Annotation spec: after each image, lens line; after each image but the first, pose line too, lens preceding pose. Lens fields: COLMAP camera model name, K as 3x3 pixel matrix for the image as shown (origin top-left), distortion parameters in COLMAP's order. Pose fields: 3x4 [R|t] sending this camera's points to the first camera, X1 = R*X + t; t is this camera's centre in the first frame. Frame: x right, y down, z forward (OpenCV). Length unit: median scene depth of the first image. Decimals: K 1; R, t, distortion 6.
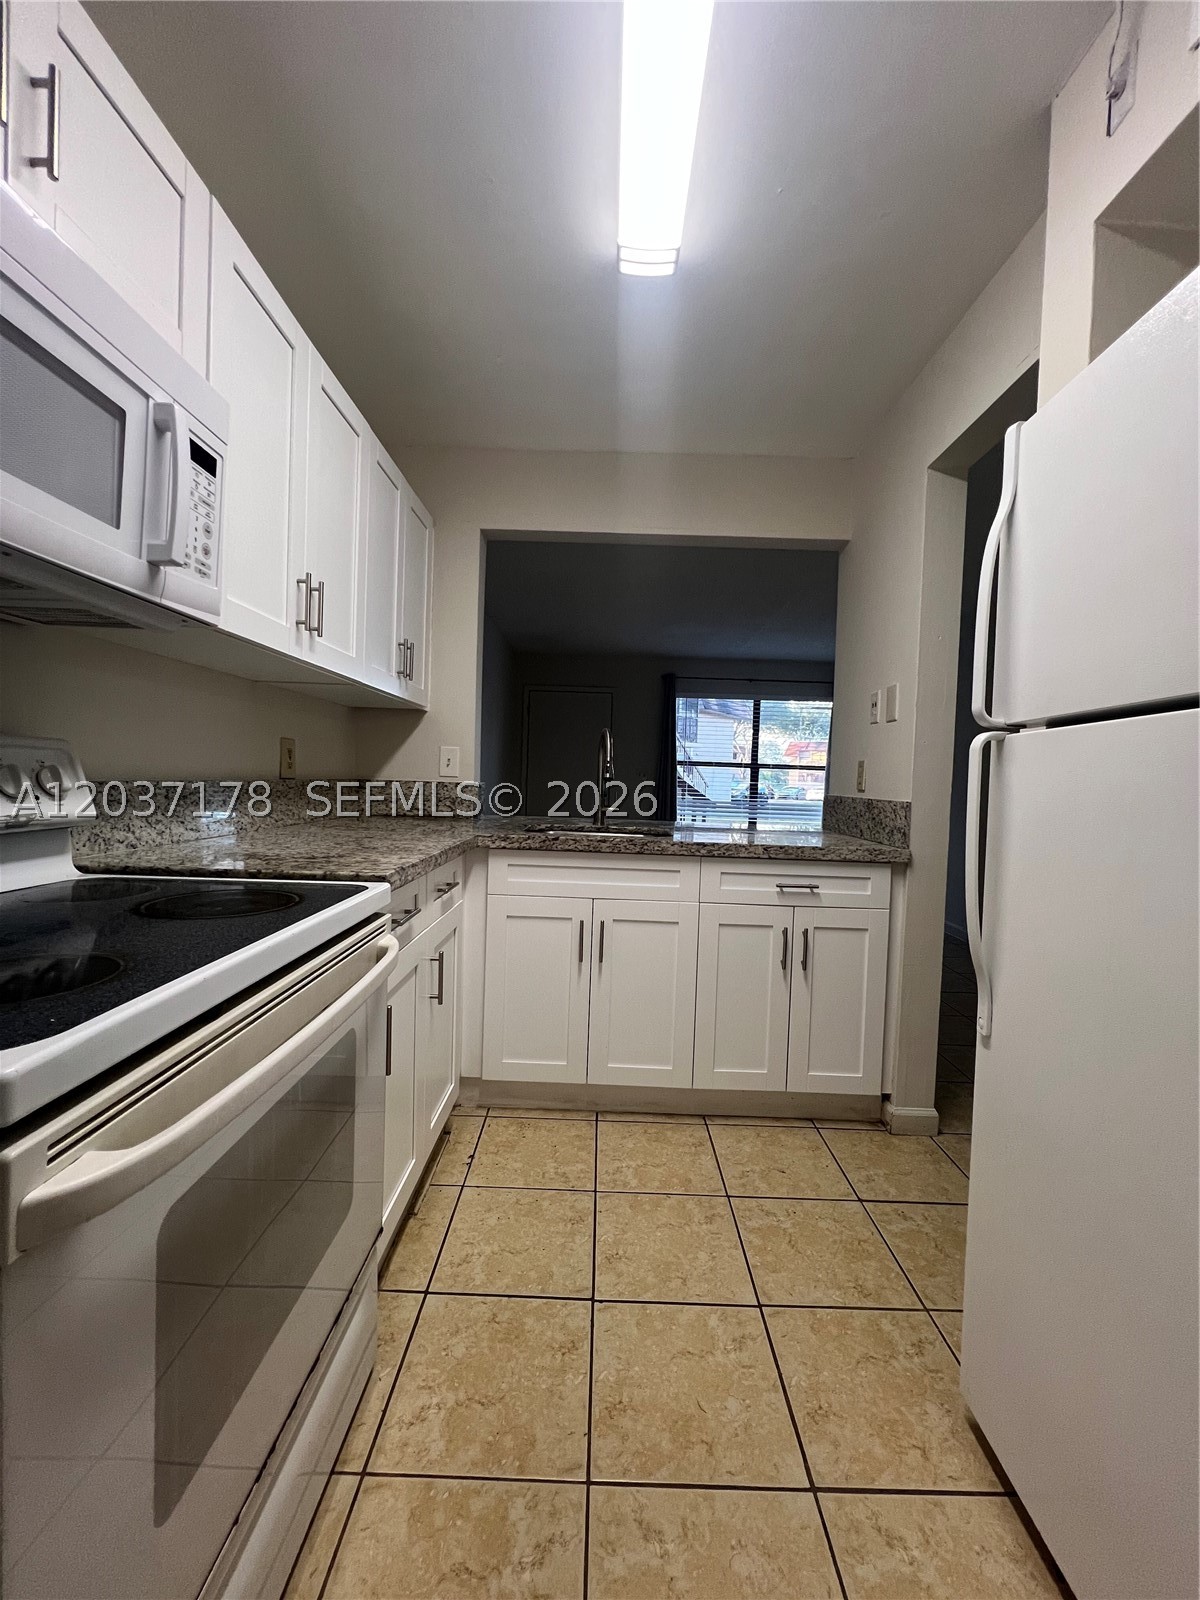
lens RADIAL K [[645.6, 0, 605.2], [0, 645.6, 791.1], [0, 0, 1]] dist [-0.000612, -0.000016]
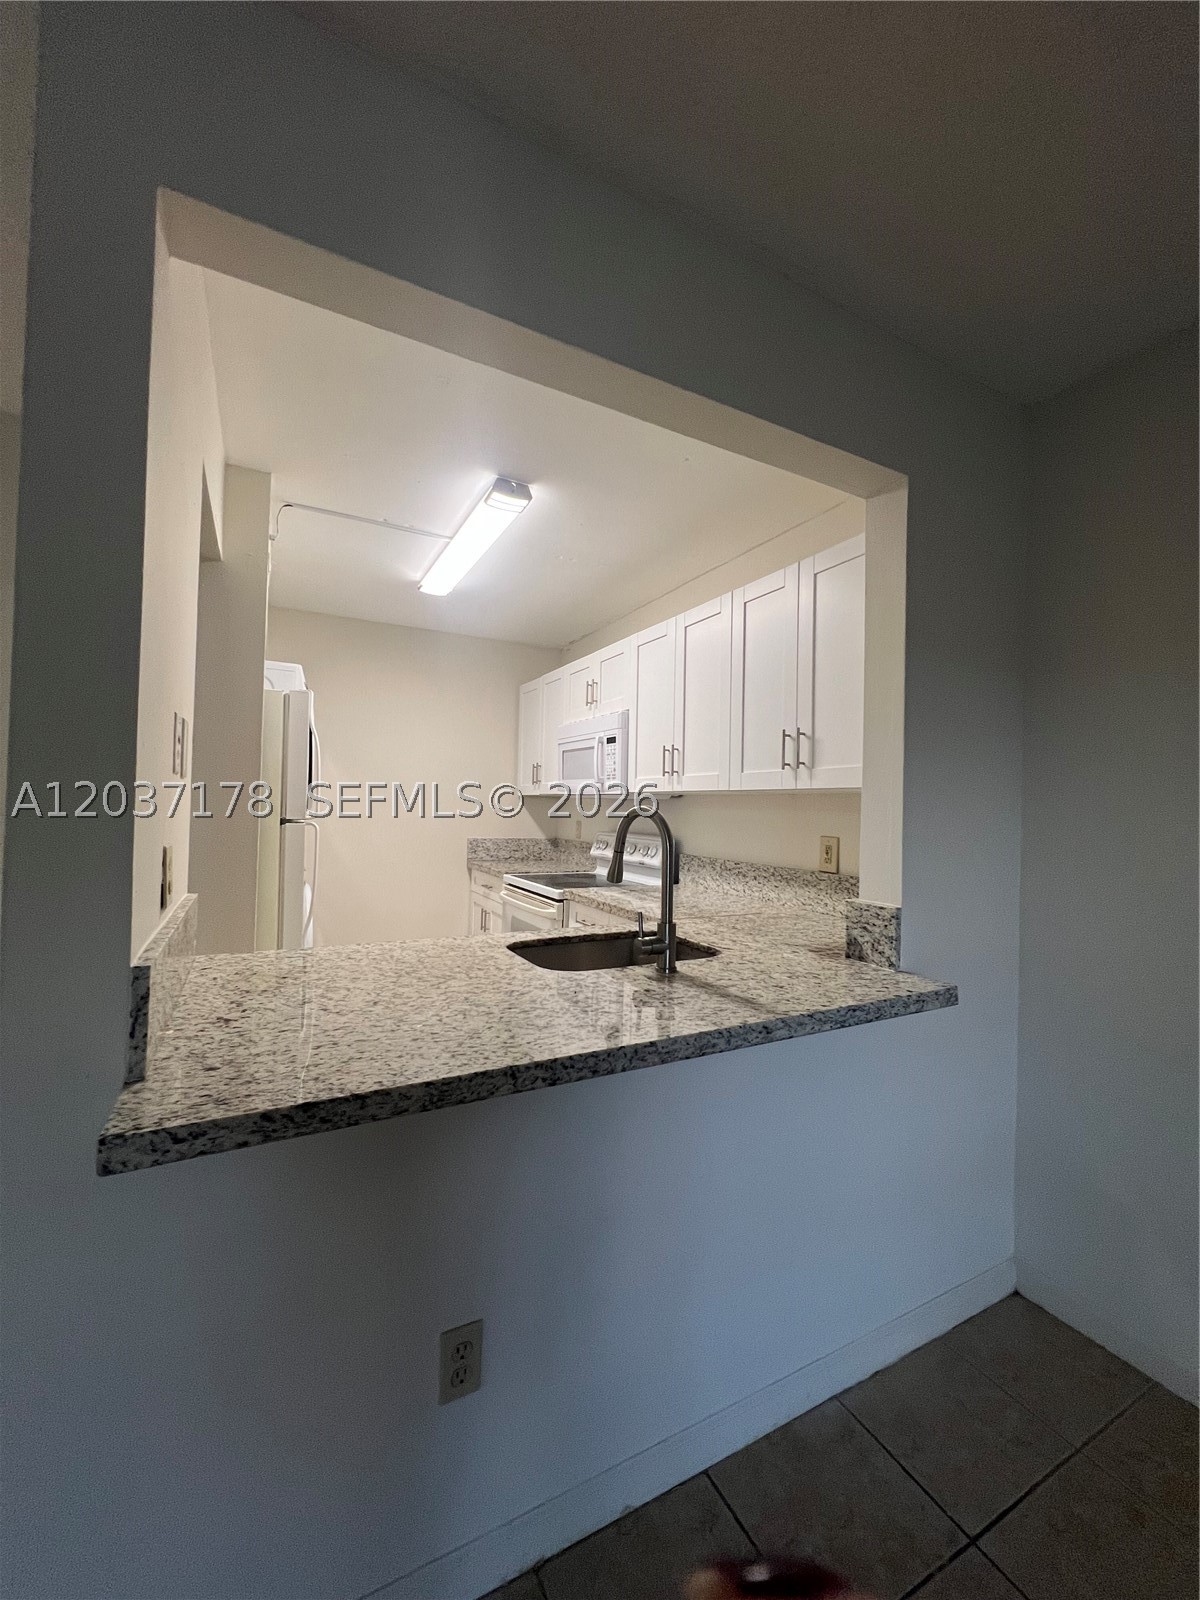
lens RADIAL K [[645.6, 0, 604.6], [0, 645.6, 789.1], [0, 0, 1]] dist [-0.000612, -0.000016]
pose [[-0.873120, -0.060193, -0.483775, 0.555967], [-0.058420, 0.998116, -0.018751, -0.165726], [0.483992, 0.011890, -0.874991, 2.464726]]
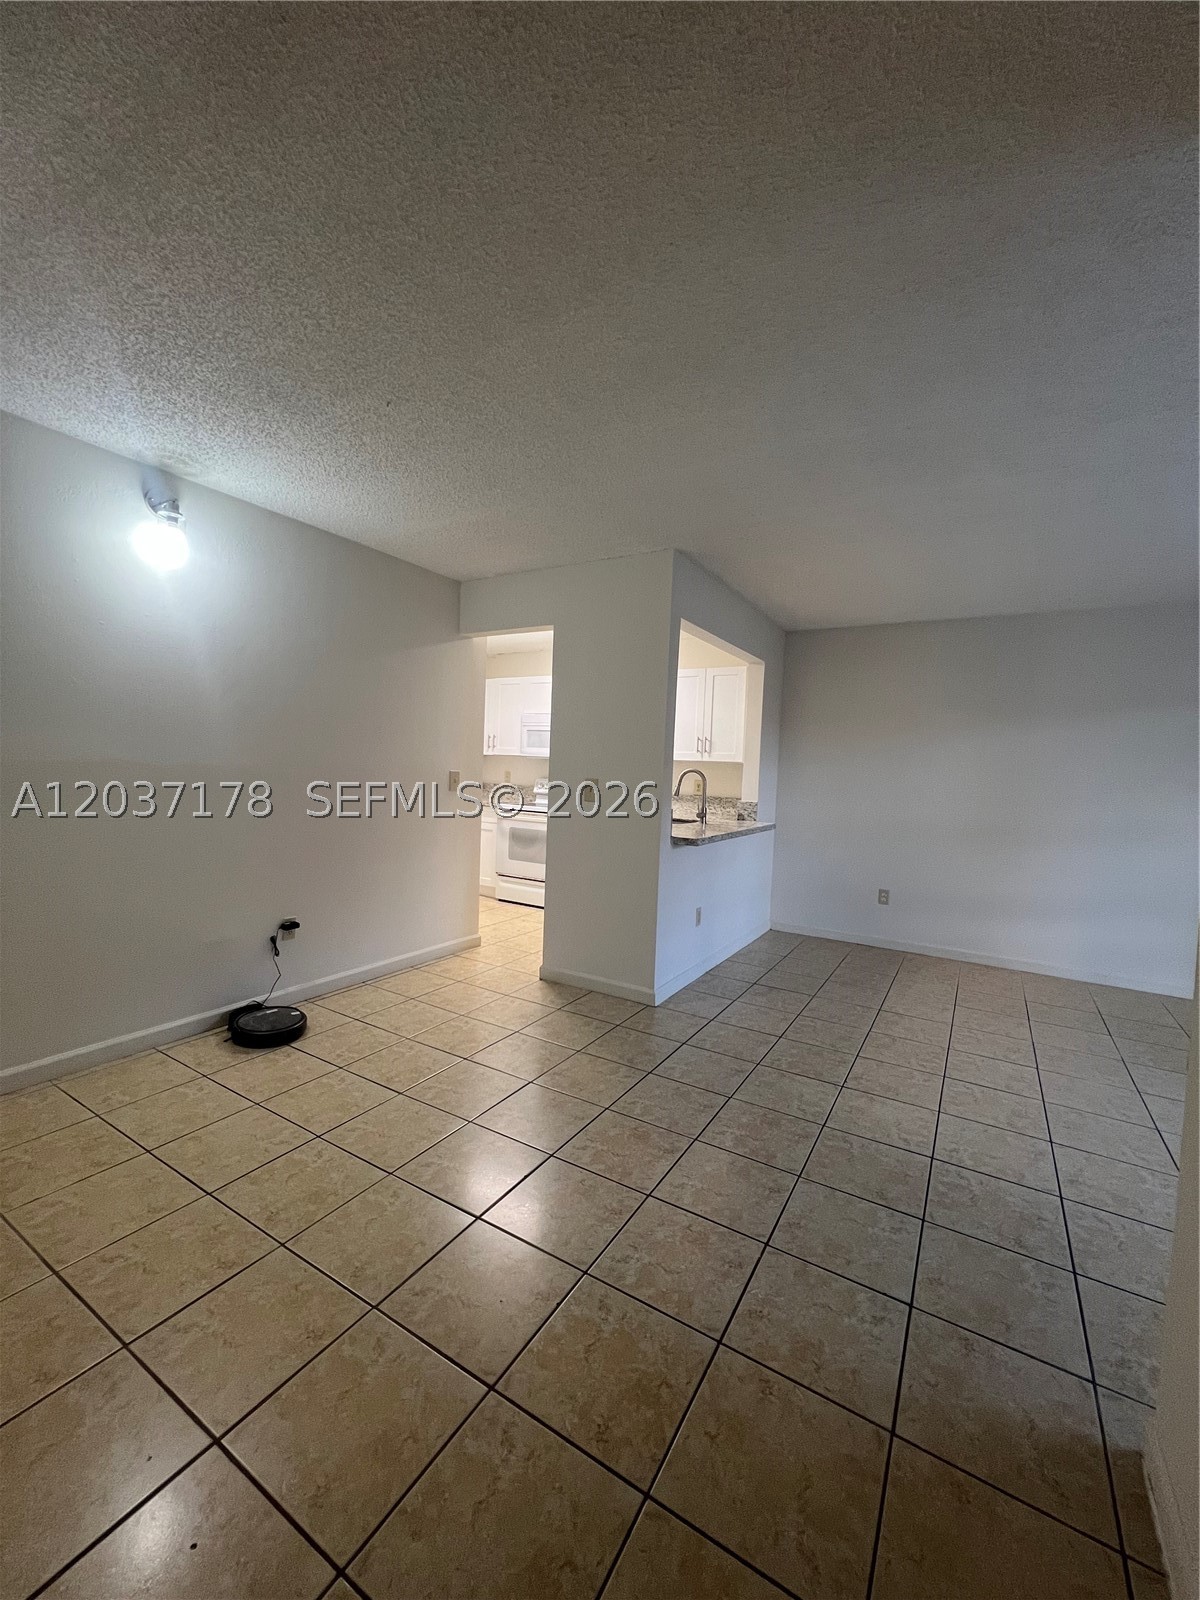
lens RADIAL K [[645.6, 0, 600.5], [0, 645.6, 798.2], [0, 0, 1]] dist [-0.000612, -0.000016]
pose [[-0.500179, -0.005697, -0.865903, 2.766960], [-0.077669, 0.996243, 0.038310, -0.106713], [0.862432, 0.086415, -0.498743, 2.721300]]
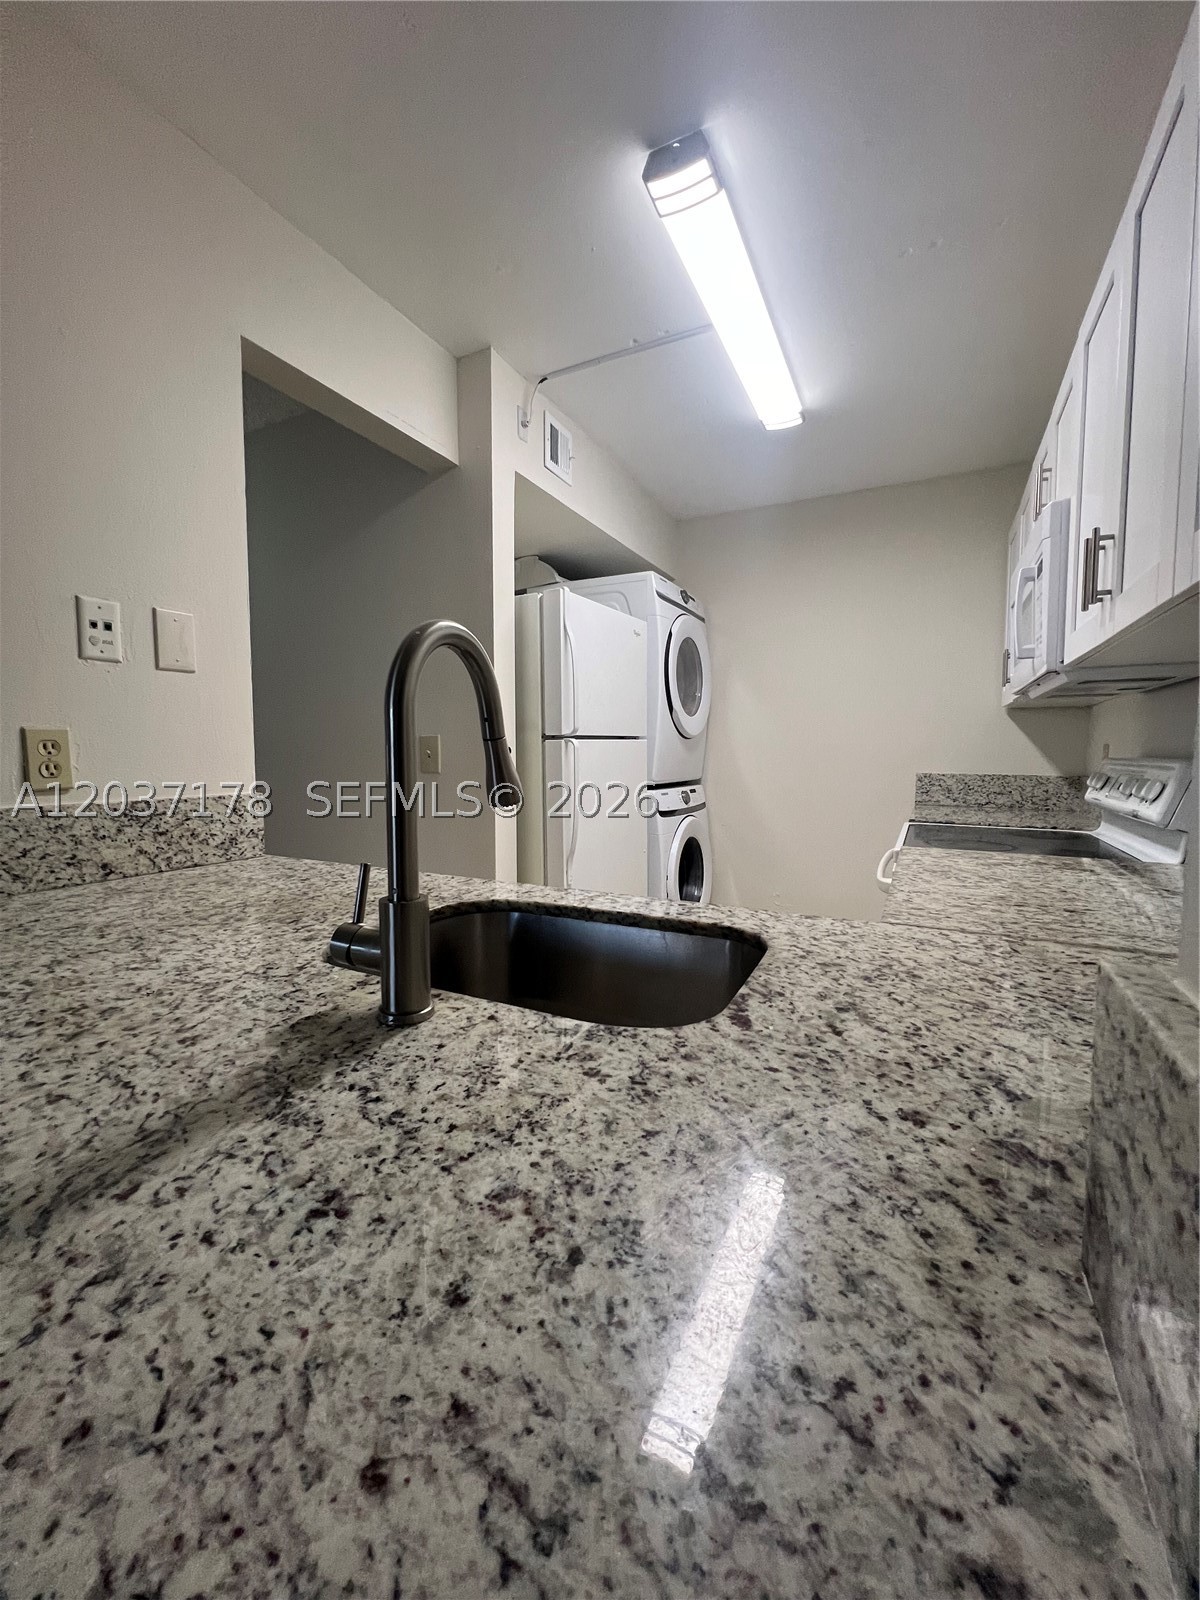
lens RADIAL K [[645.6, 0, 604.1], [0, 645.6, 793.5], [0, 0, 1]] dist [-0.000612, -0.000016]
pose [[-0.898816, -0.056097, 0.434722, -0.278080], [-0.014420, 0.995024, 0.098585, -0.092393], [-0.438089, 0.082342, -0.895153, 1.954050]]
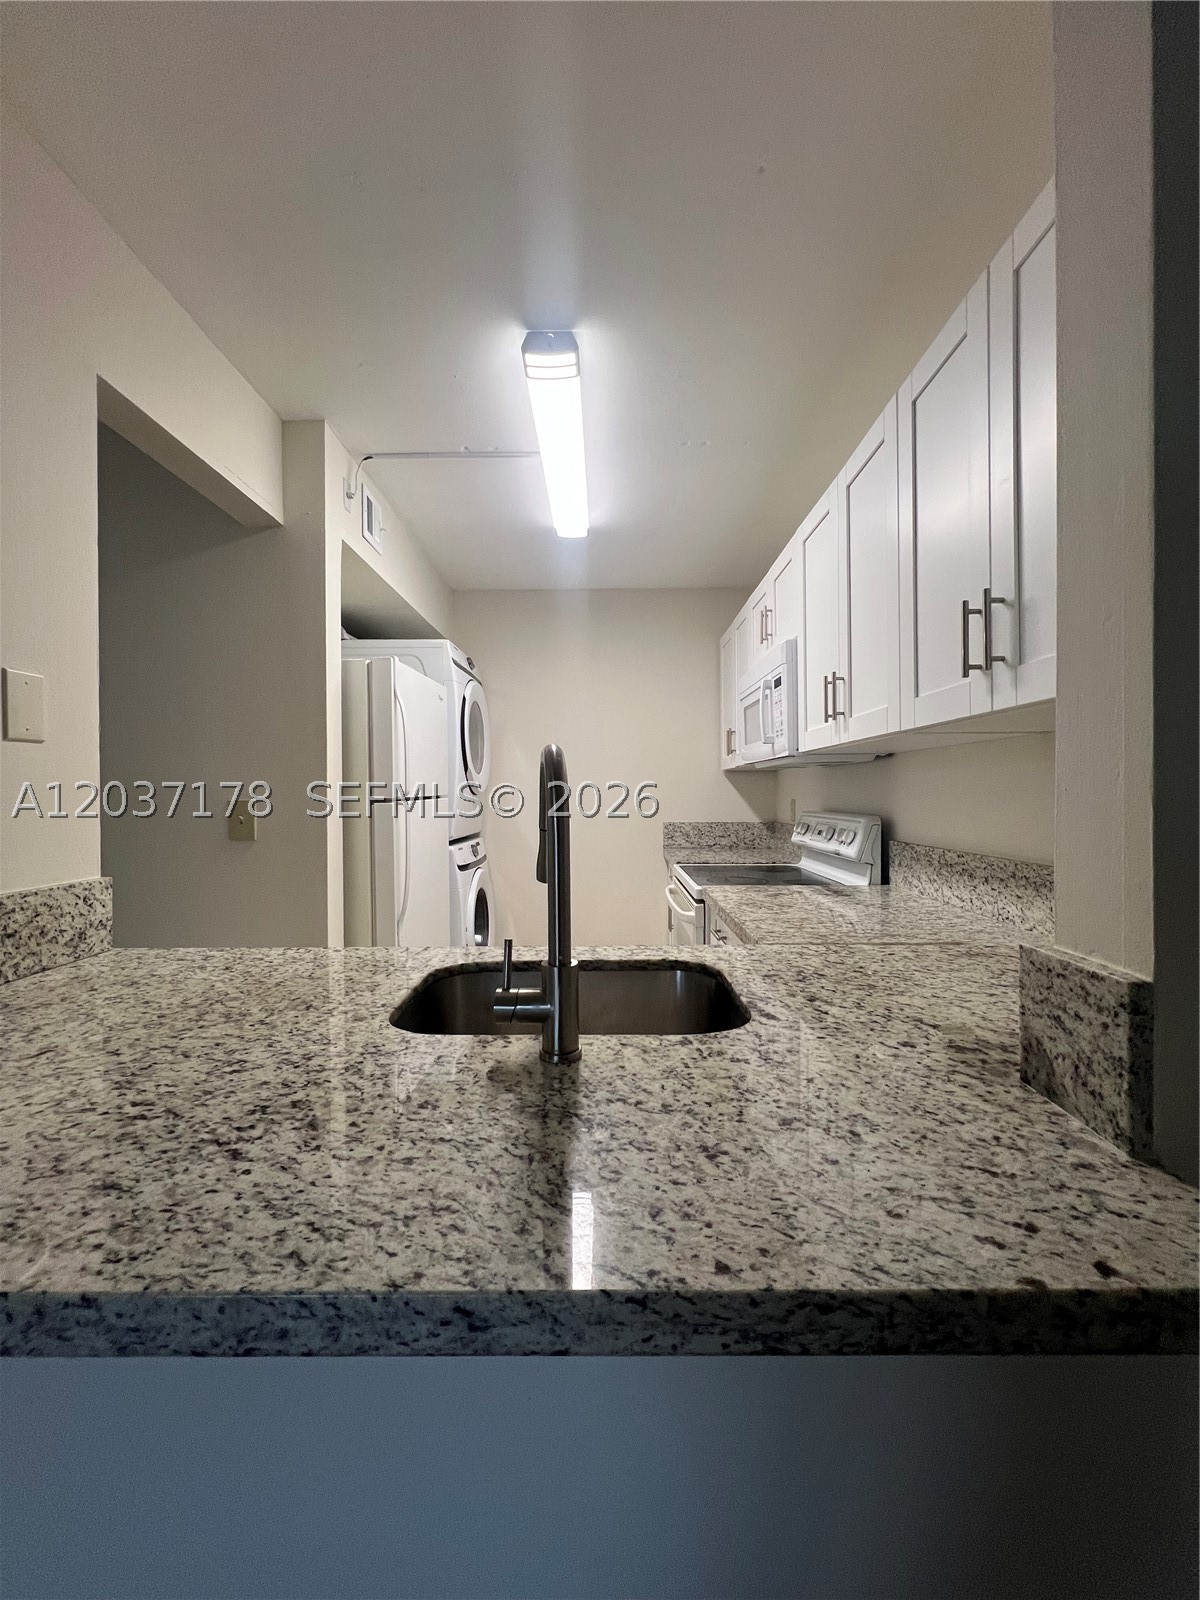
lens RADIAL K [[645.6, 0, 603.9], [0, 645.6, 792.1], [0, 0, 1]] dist [-0.000612, -0.000016]
pose [[-0.999755, -0.020235, -0.008925, -0.032612], [-0.020436, 0.999526, 0.023019, -0.135396], [0.008455, 0.023196, -0.999695, 2.165615]]
